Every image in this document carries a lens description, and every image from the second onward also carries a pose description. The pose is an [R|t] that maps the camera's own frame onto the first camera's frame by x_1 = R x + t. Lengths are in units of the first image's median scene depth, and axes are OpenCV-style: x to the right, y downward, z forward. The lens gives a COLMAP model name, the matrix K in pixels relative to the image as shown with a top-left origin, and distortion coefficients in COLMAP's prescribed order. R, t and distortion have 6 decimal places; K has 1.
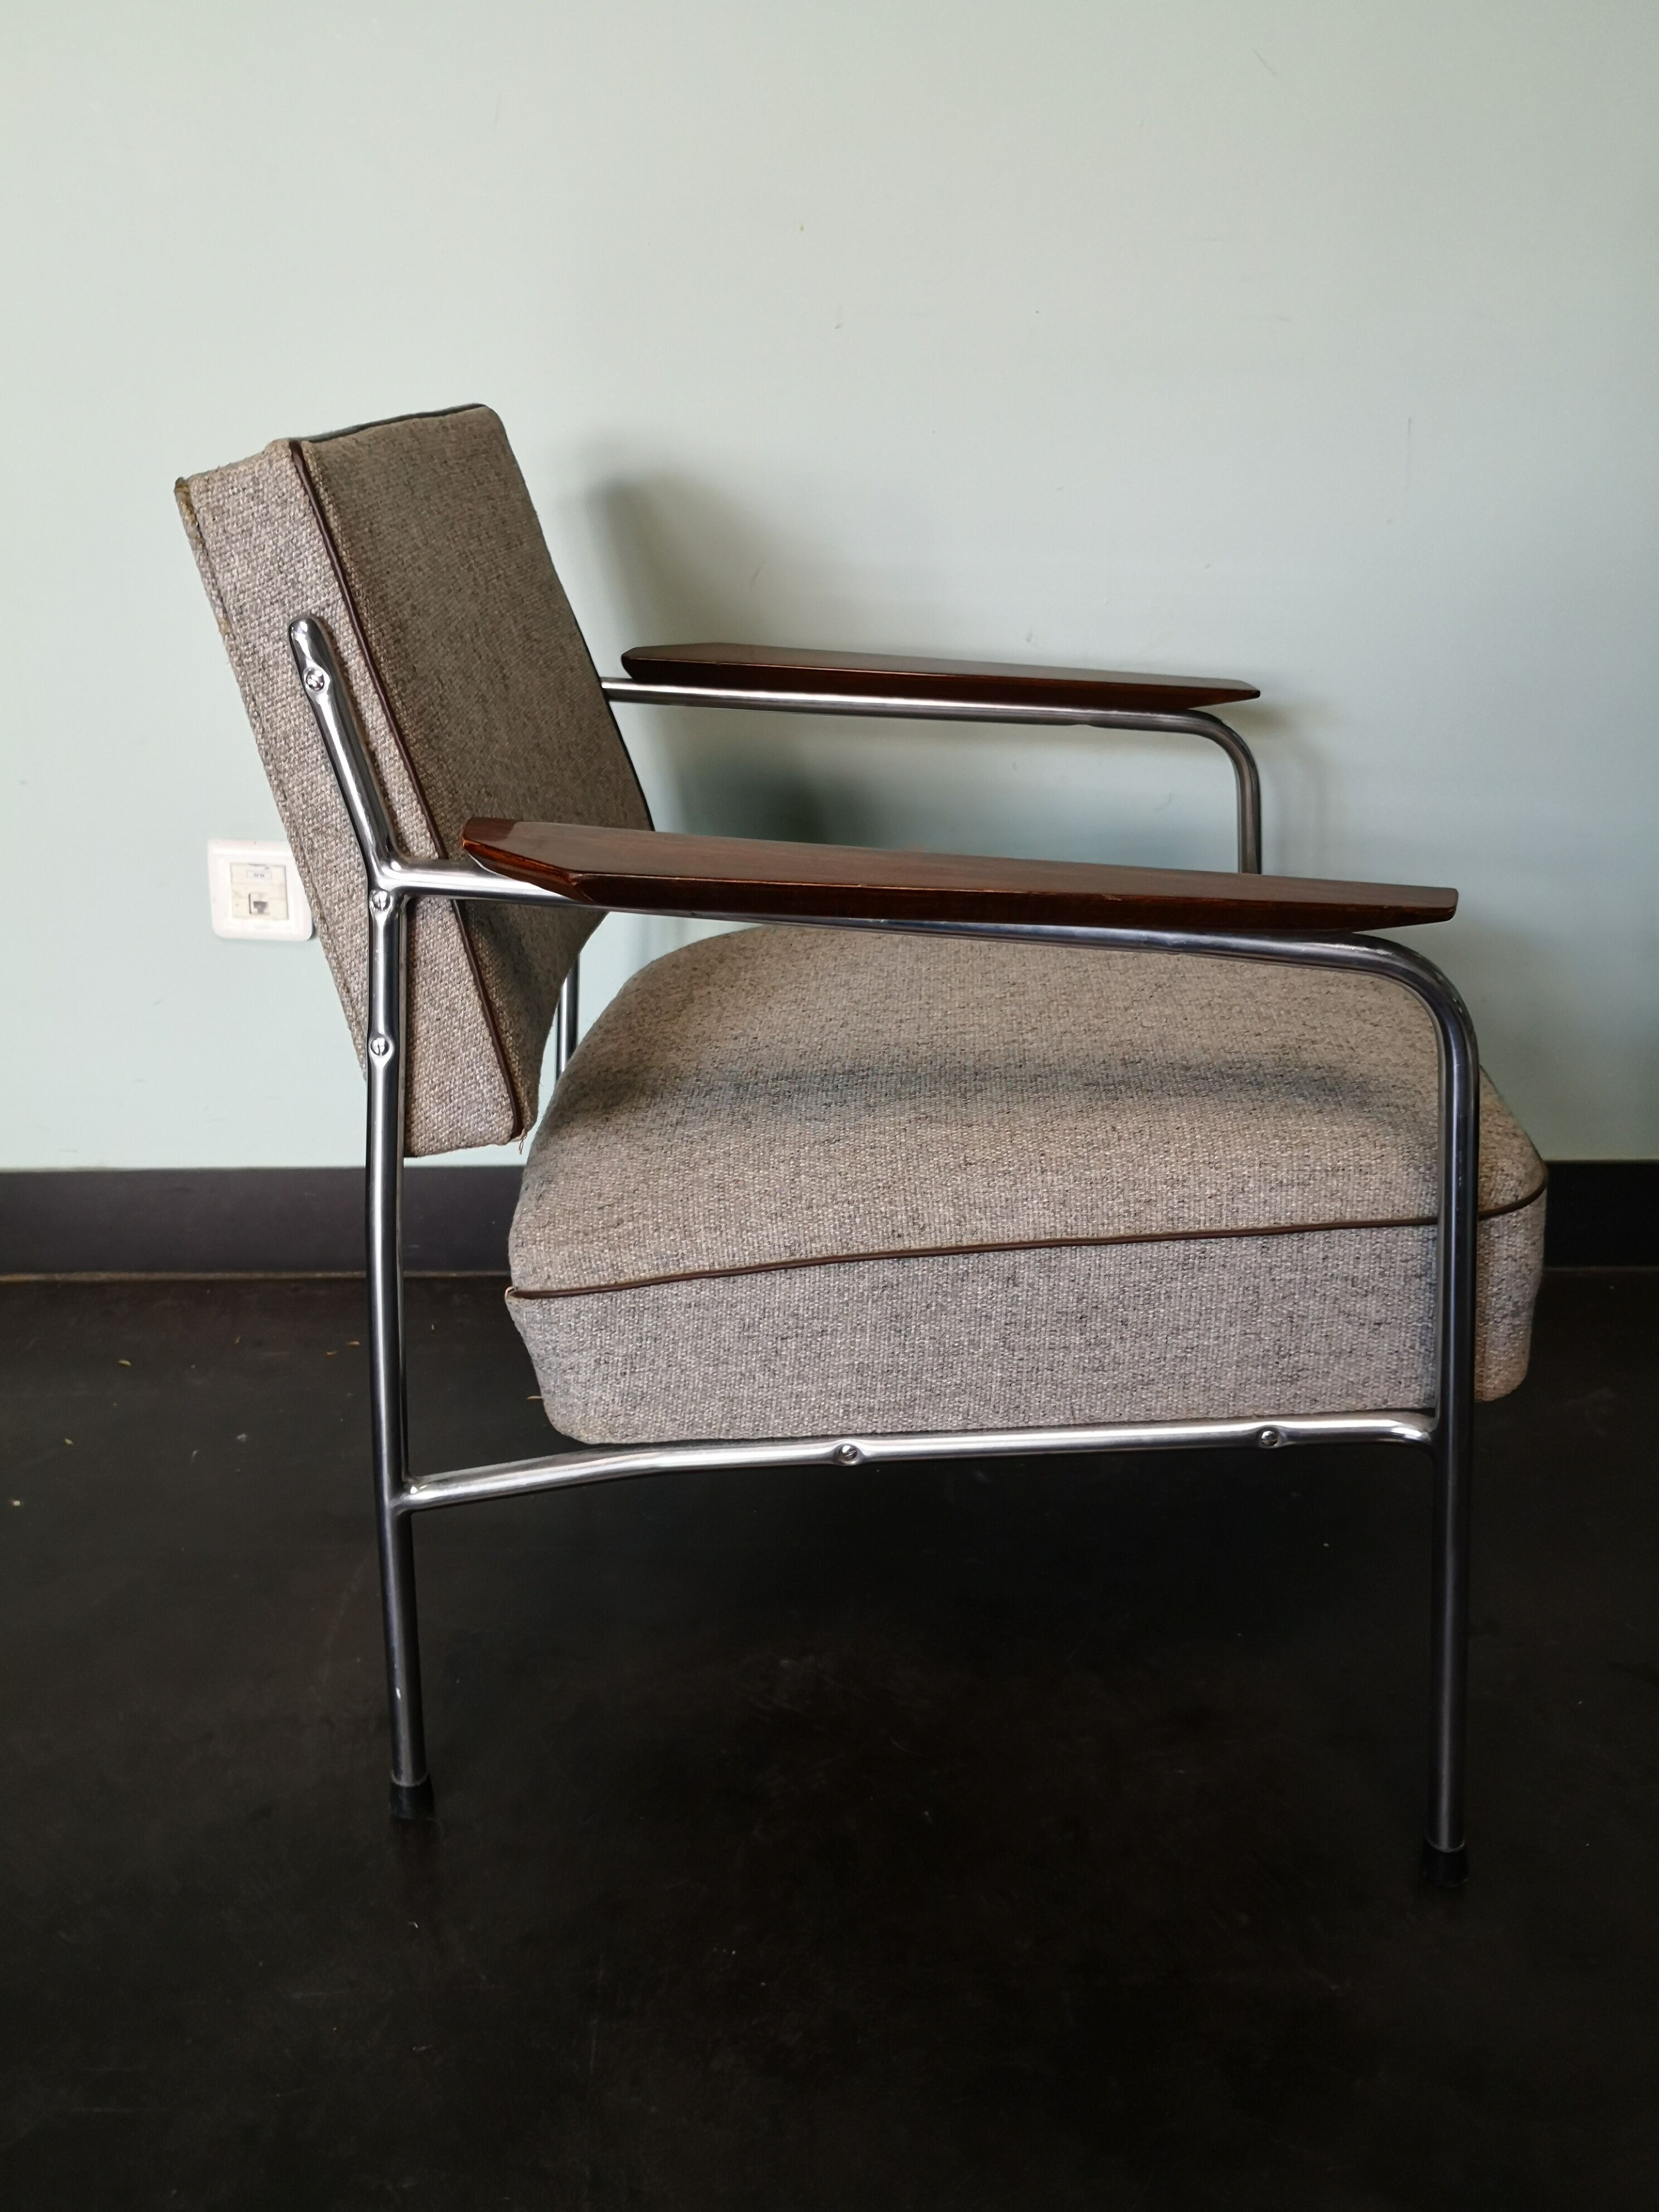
lens RADIAL K [[1815.4, 0, 815.9], [0, 1815.4, 1068.7], [0, 0, 1]] dist [0.107929, -0.383611]
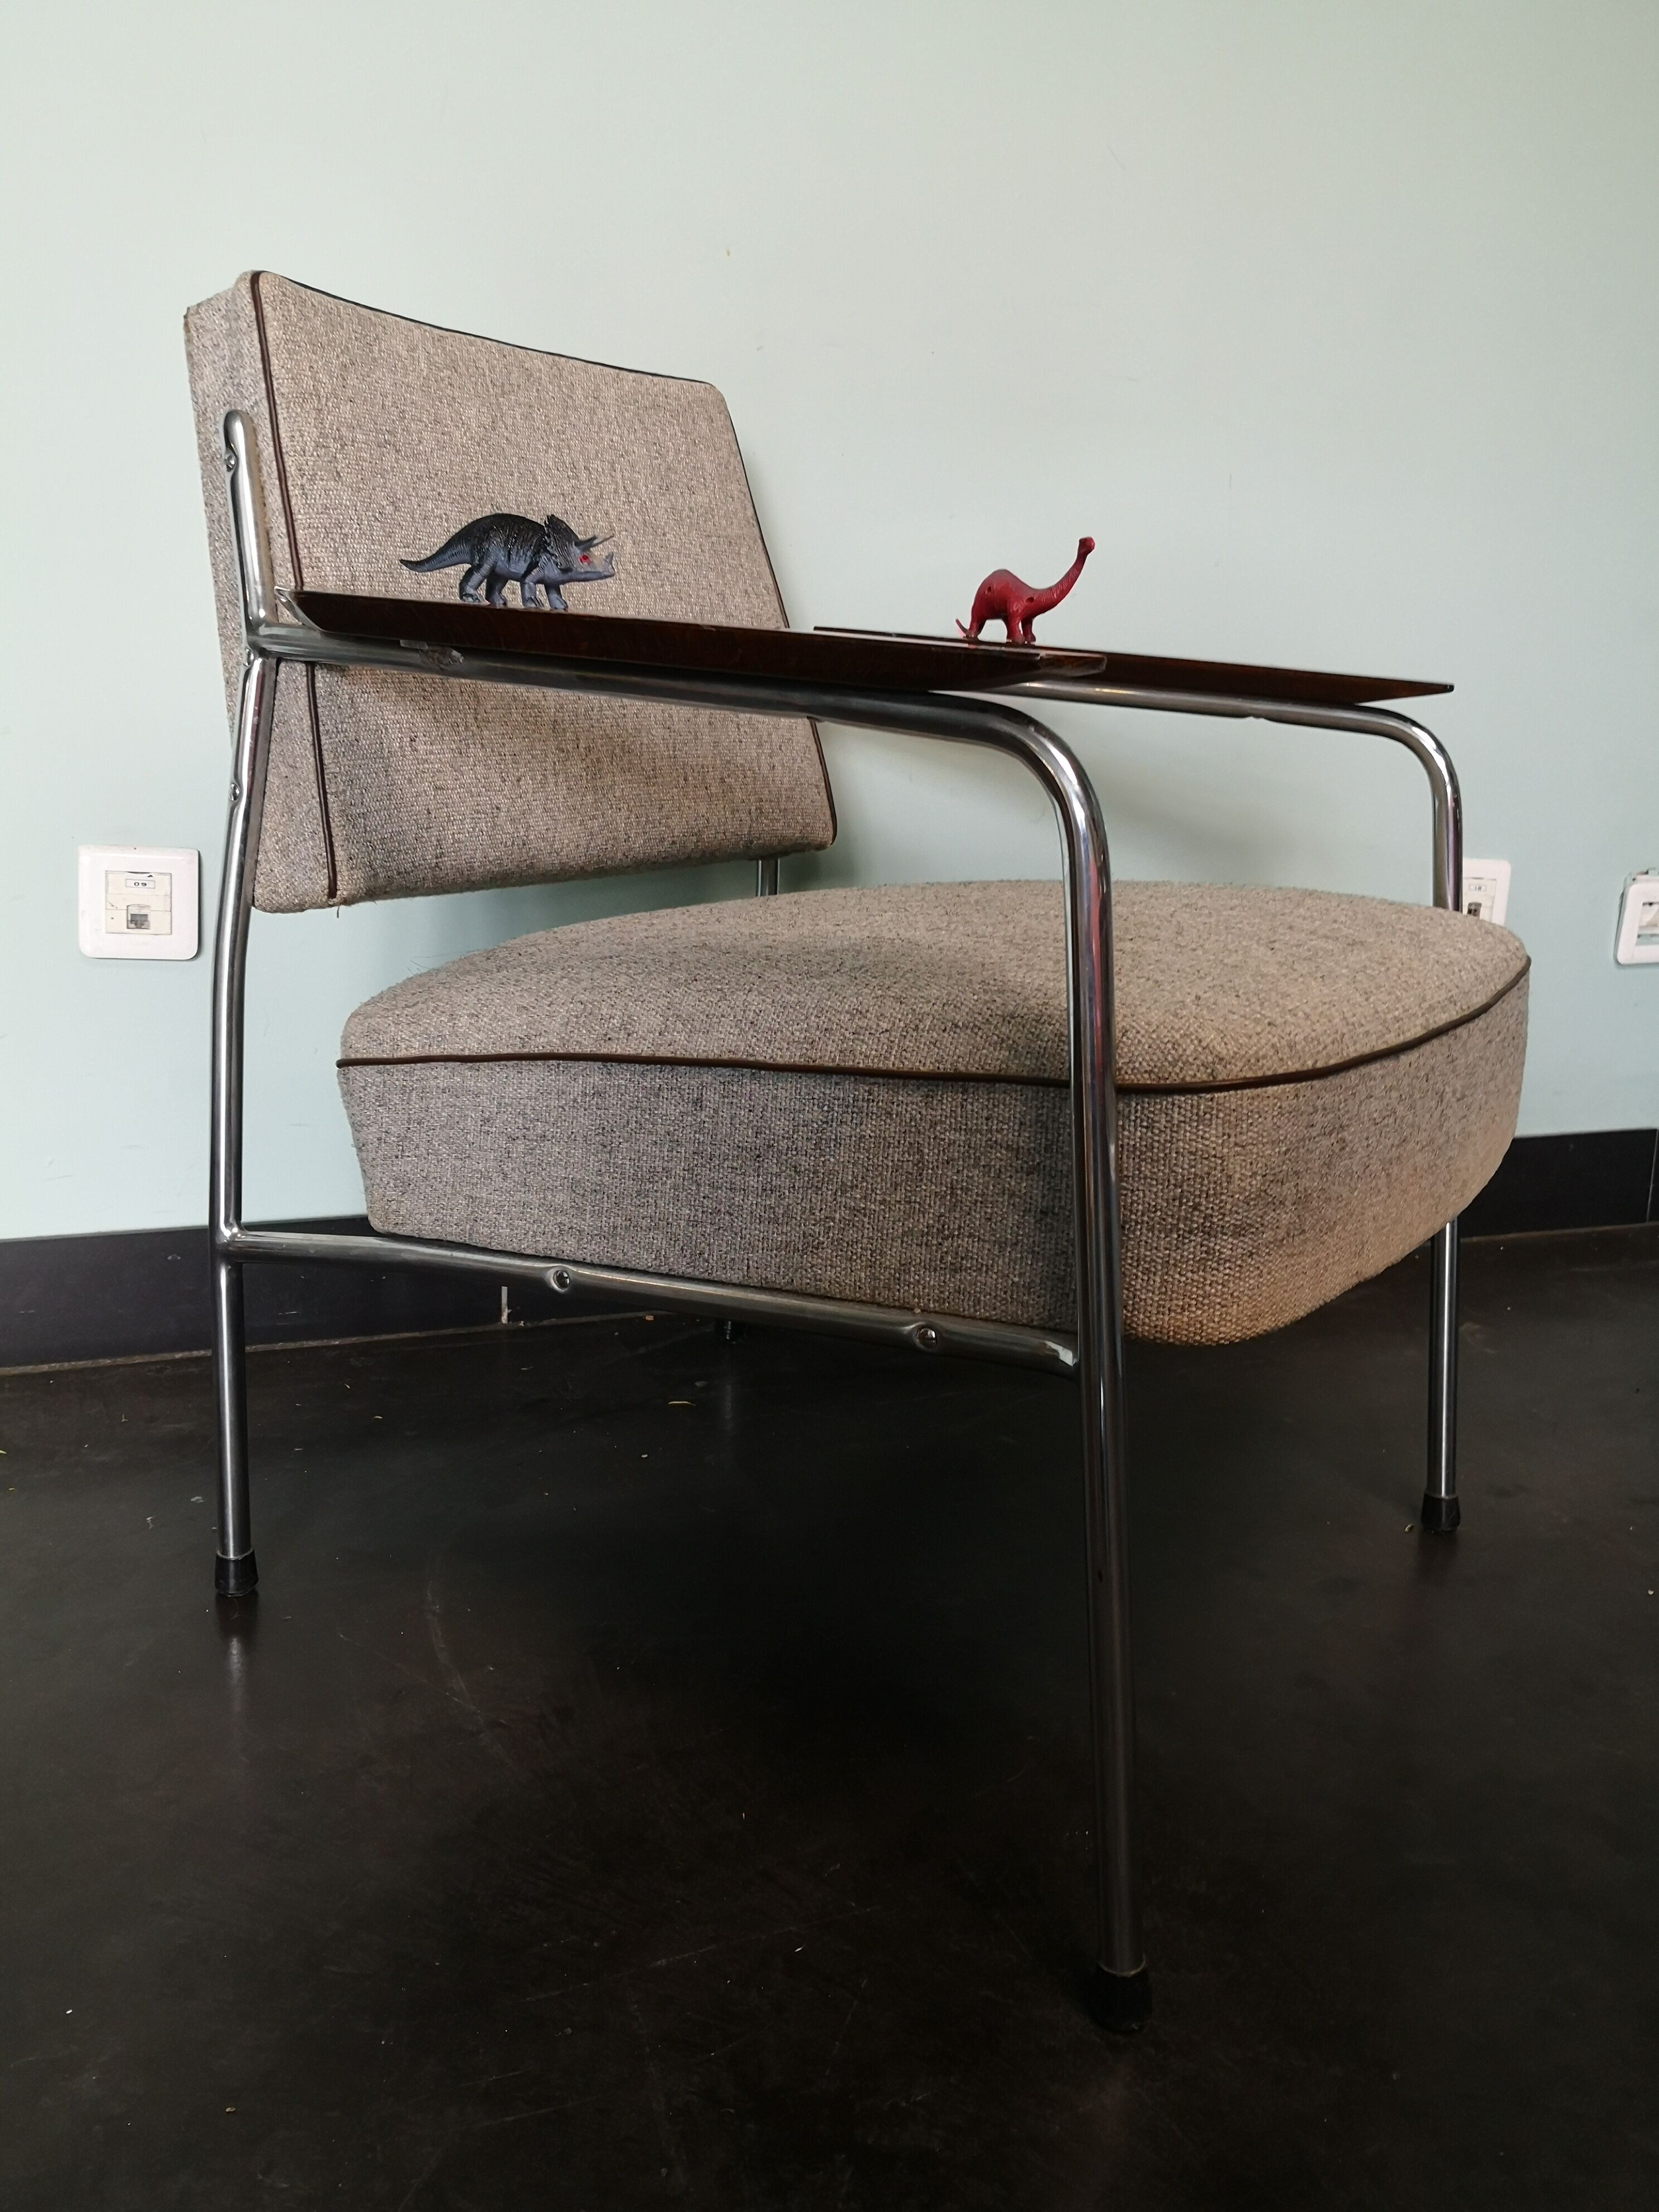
lens RADIAL K [[1815.4, 0, 815.9], [0, 1815.4, 1068.7], [0, 0, 1]] dist [0.107929, -0.383611]
pose [[0.866613, 0.140375, -0.478829, 0.600573], [-0.222665, 0.967563, -0.119337, 0.196630], [0.446546, 0.210038, 0.869759, 0.214744]]
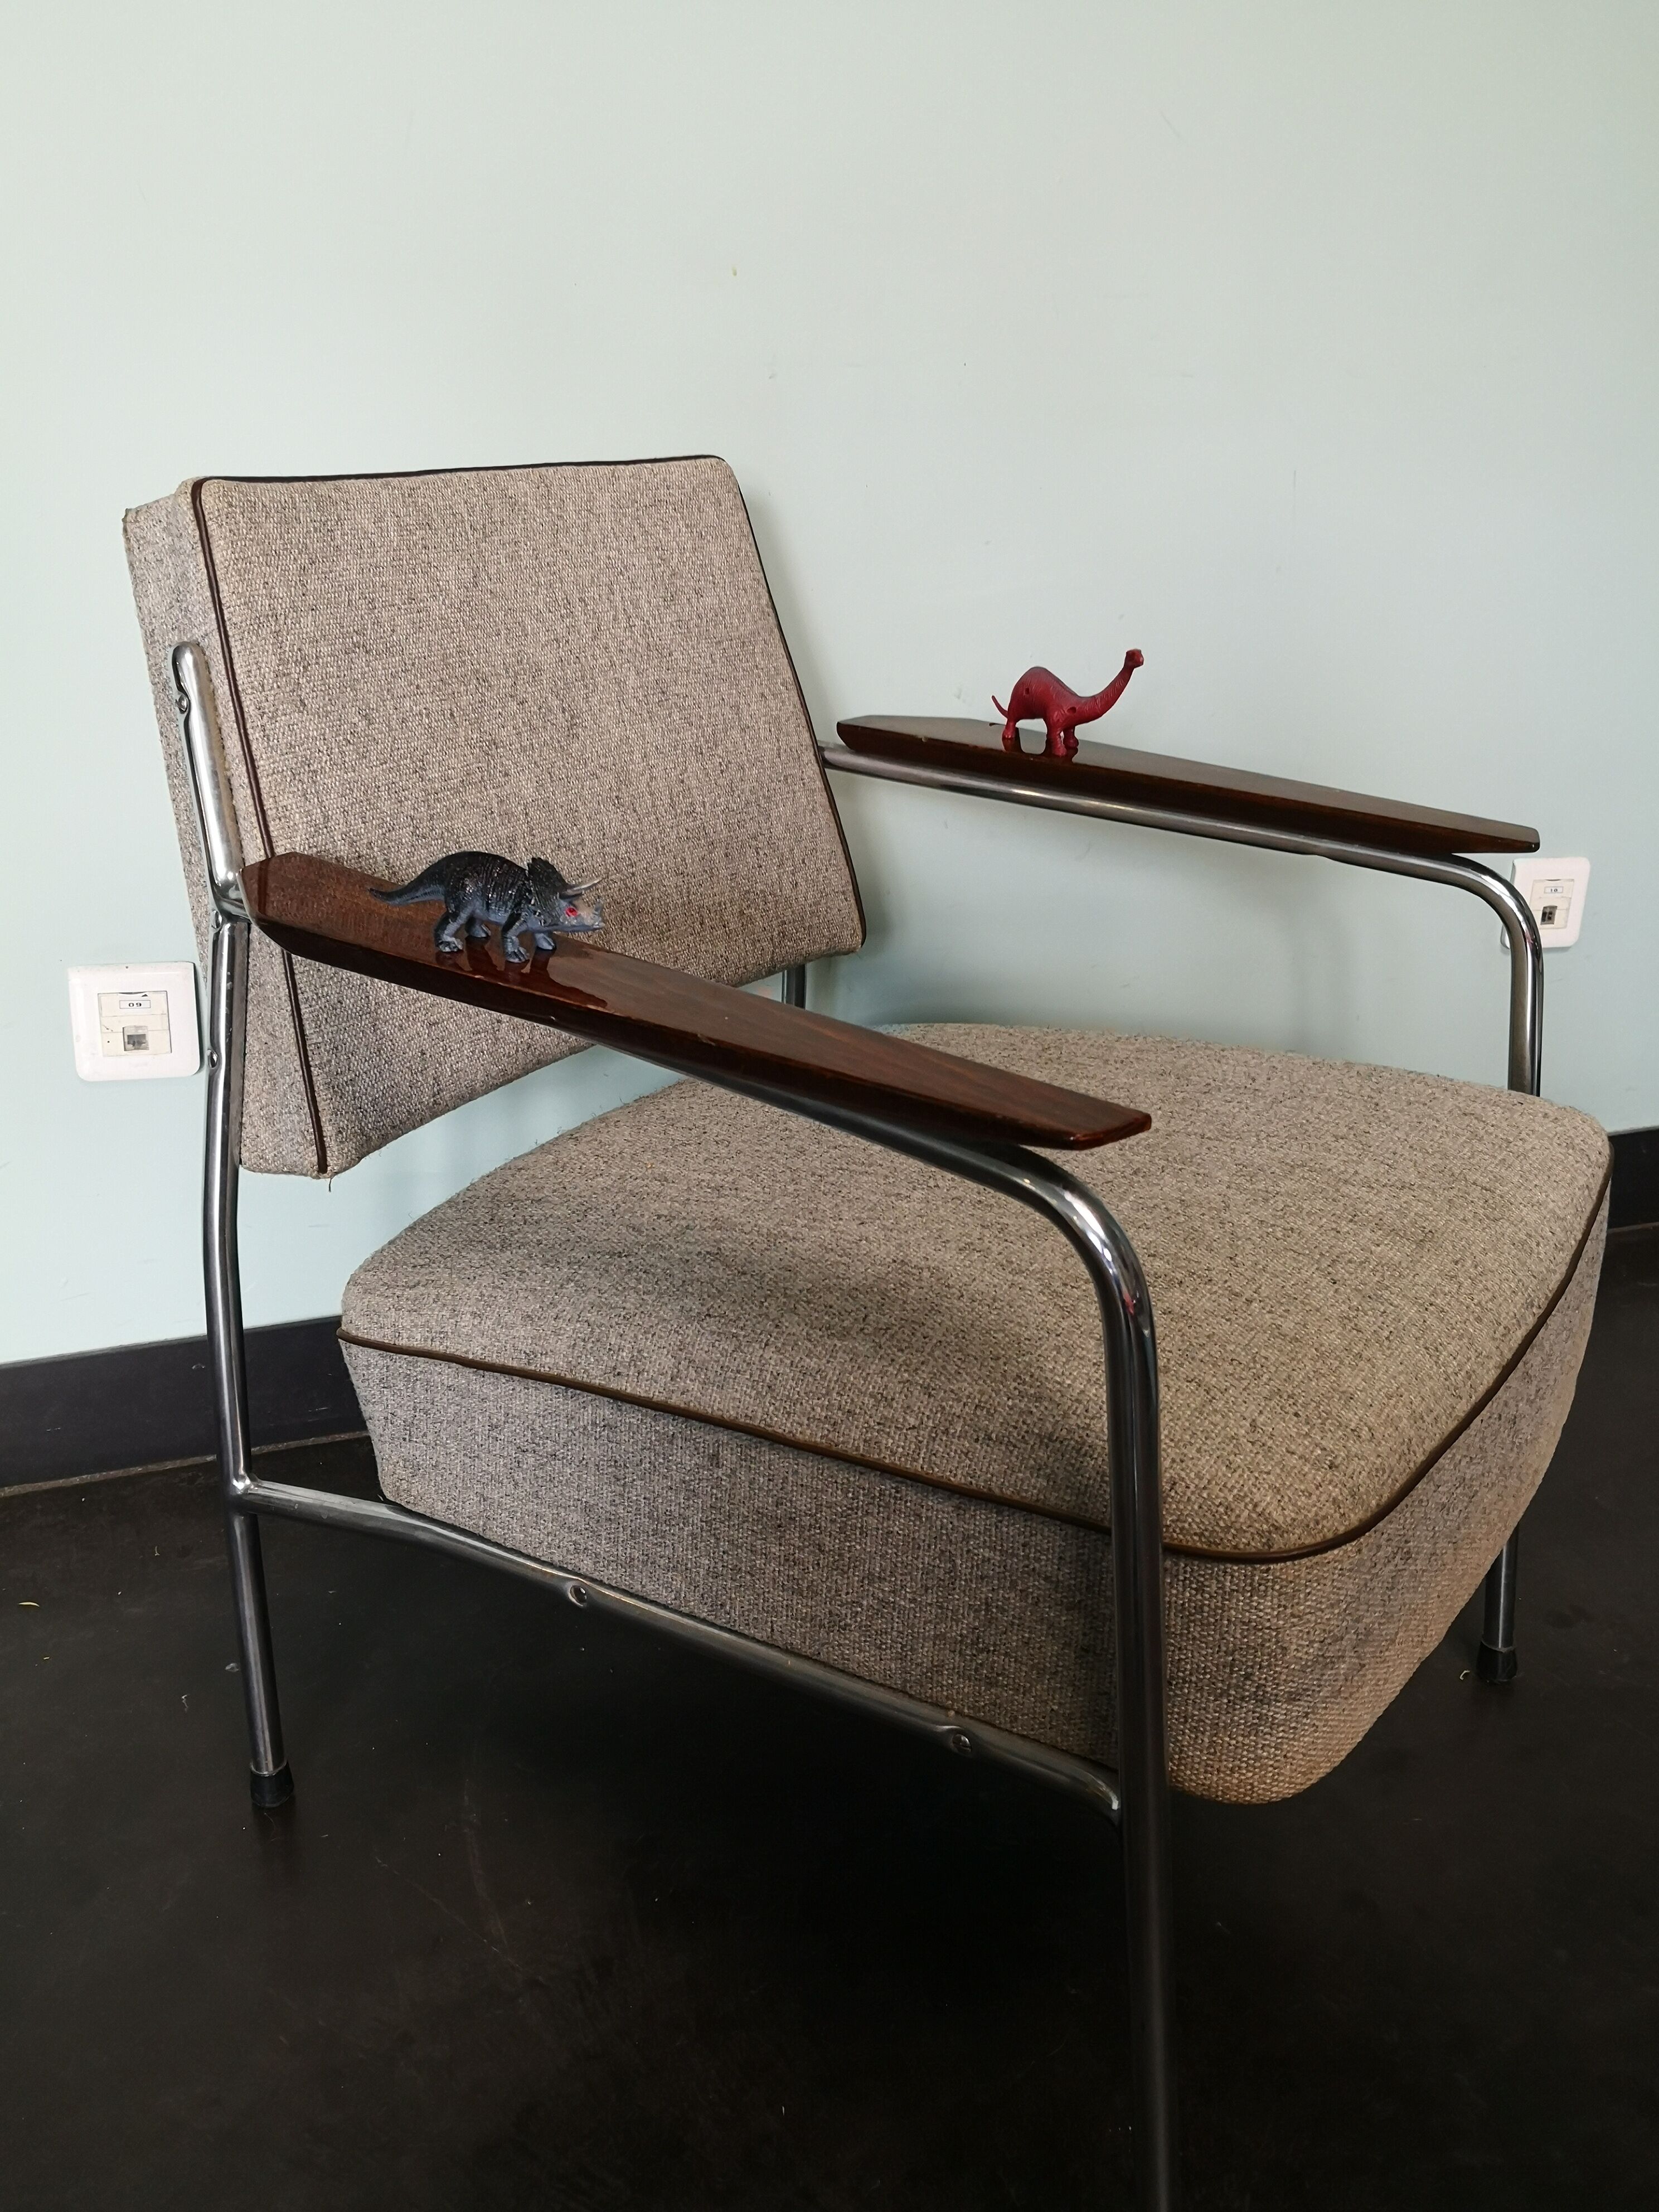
lens RADIAL K [[1815.4, 0, 815.9], [0, 1815.4, 1068.7], [0, 0, 1]] dist [0.107929, -0.383611]
pose [[0.857175, 0.189001, -0.479093, 0.530151], [-0.204778, 0.978611, 0.019679, -0.093034], [0.472565, 0.081240, 0.877543, 0.242046]]
